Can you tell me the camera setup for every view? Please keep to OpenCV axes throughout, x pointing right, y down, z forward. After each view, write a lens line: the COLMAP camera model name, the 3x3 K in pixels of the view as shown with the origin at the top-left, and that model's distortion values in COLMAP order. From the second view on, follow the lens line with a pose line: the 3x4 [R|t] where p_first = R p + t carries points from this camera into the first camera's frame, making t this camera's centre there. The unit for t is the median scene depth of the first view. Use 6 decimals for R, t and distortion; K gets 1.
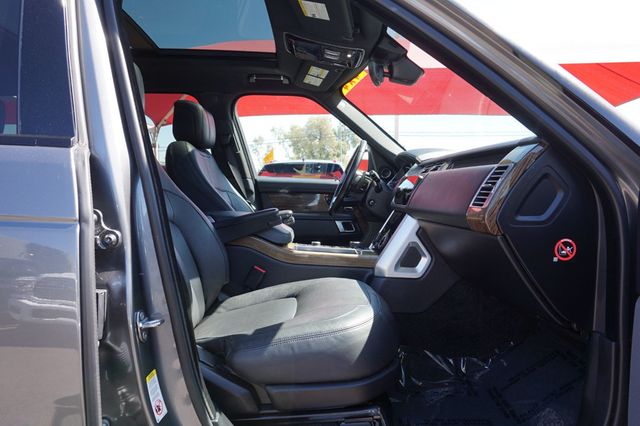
lens RADIAL K [[440.2, 0, 330.8], [0, 440.2, 209.3], [0, 0, 1]] dist [-0.023574, 0.007913]
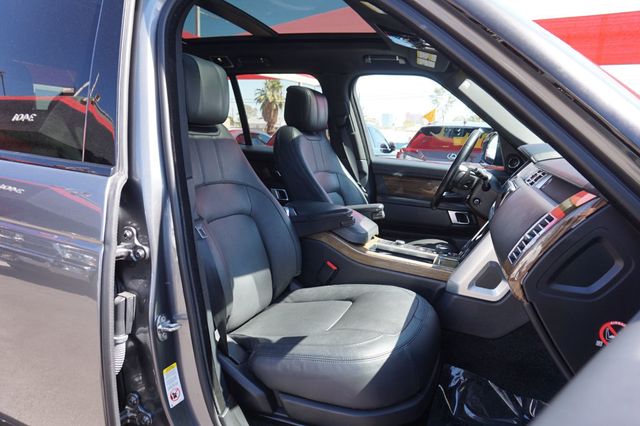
lens RADIAL K [[440.2, 0, 321.1], [0, 440.2, 214.1], [0, 0, 1]] dist [-0.023574, 0.007913]
pose [[0.916714, 0.110419, -0.383983, 0.218879], [-0.065190, 0.989511, 0.128914, -0.125004], [0.394190, -0.093145, 0.914297, 0.065801]]
